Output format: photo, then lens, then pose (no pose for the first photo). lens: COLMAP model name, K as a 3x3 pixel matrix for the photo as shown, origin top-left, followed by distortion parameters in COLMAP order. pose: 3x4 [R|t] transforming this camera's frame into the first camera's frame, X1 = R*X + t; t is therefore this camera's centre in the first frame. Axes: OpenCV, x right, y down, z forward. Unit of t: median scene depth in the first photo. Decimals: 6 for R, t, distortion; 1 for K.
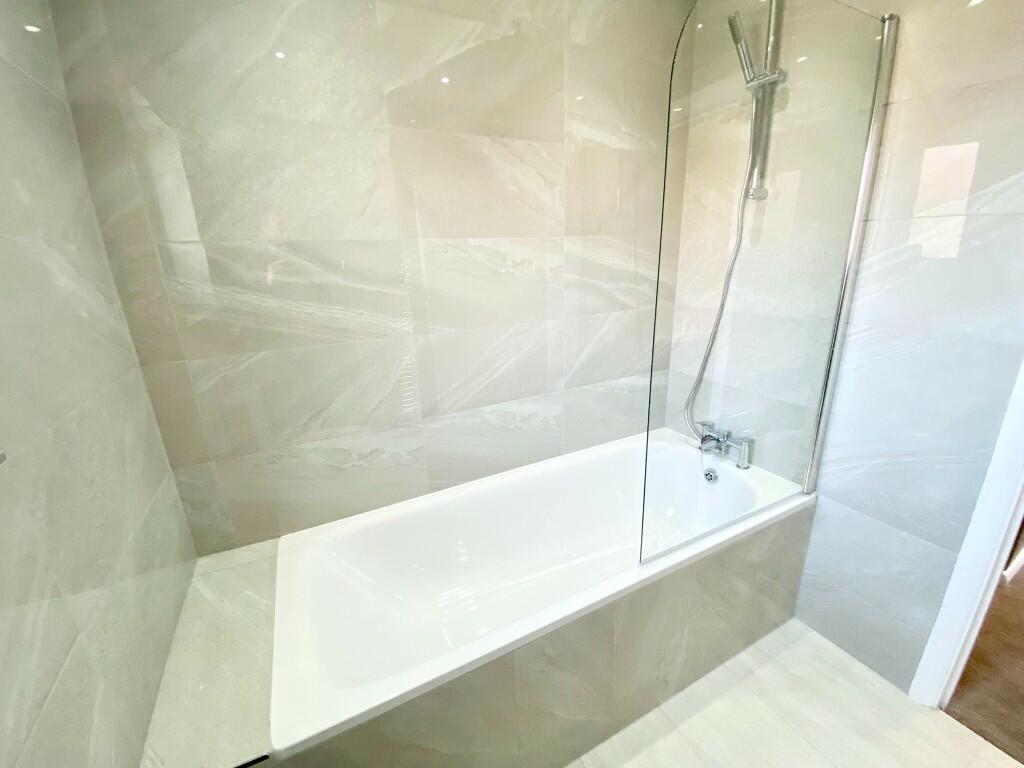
lens RADIAL K [[412.4, 0, 510.7], [0, 412.4, 383.2], [0, 0, 1]] dist [0.025538, -0.022462]
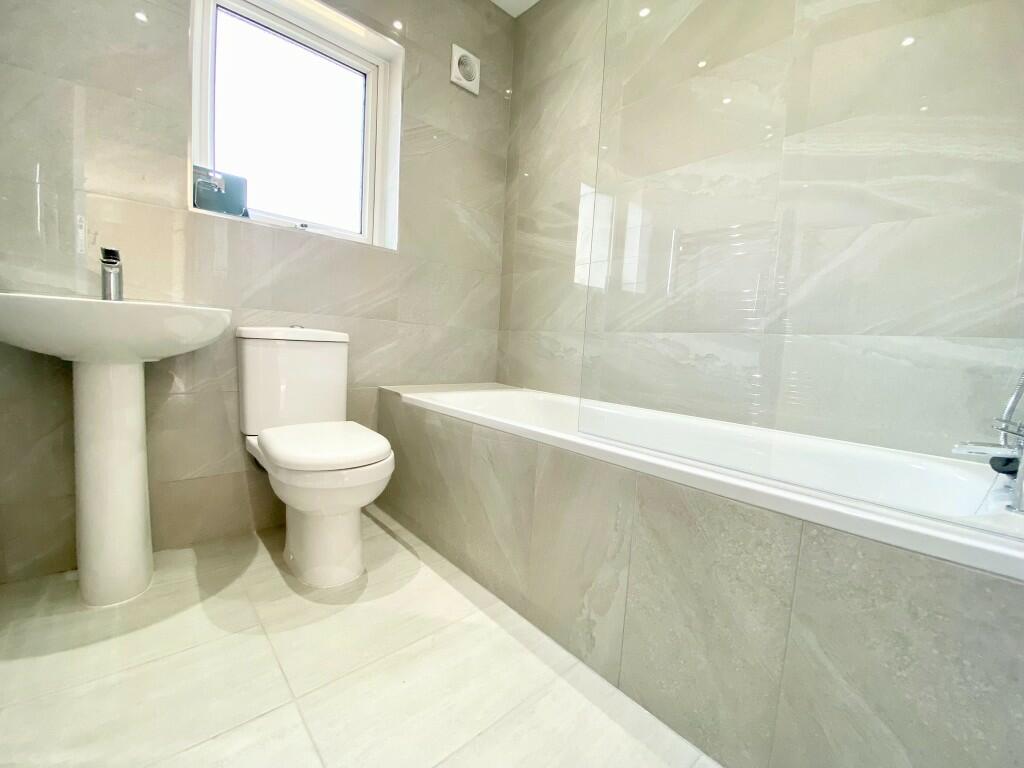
lens RADIAL K [[412.4, 0, 510.7], [0, 412.4, 383.2], [0, 0, 1]] dist [0.025538, -0.022462]
pose [[0.261981, 0.137831, -0.955180, 0.943088], [-0.344196, 0.938004, 0.040949, 0.289869], [0.901607, 0.318041, 0.293180, 0.469409]]
